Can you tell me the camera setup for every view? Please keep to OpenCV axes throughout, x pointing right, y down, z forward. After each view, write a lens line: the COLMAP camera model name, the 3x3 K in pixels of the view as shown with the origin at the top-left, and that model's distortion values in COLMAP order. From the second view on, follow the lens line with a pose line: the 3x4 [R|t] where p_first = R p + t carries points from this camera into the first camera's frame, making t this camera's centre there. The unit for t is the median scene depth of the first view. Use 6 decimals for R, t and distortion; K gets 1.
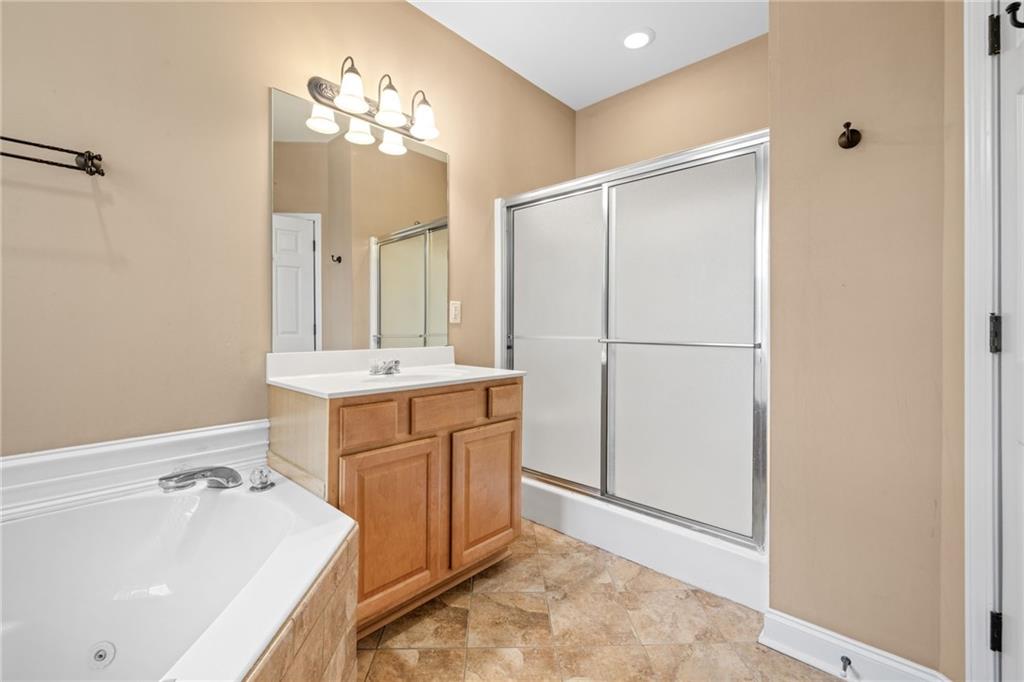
lens RADIAL K [[431.2, 0, 509.8], [0, 431.2, 328.5], [0, 0, 1]] dist [0.001706, 0.000685]
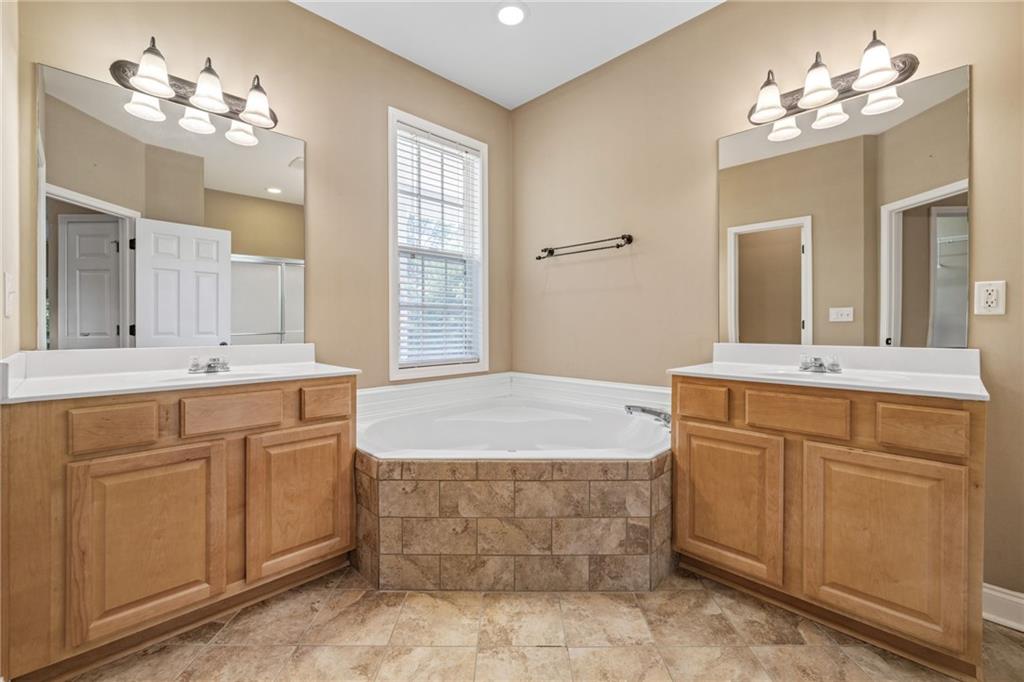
lens RADIAL K [[431.2, 0, 509.8], [0, 431.2, 328.5], [0, 0, 1]] dist [0.001706, 0.000685]
pose [[-0.037134, 0.002928, -0.999306, 0.812783], [-0.004237, 0.999986, 0.003087, 0.012785], [0.999301, 0.004348, -0.037121, 0.440354]]
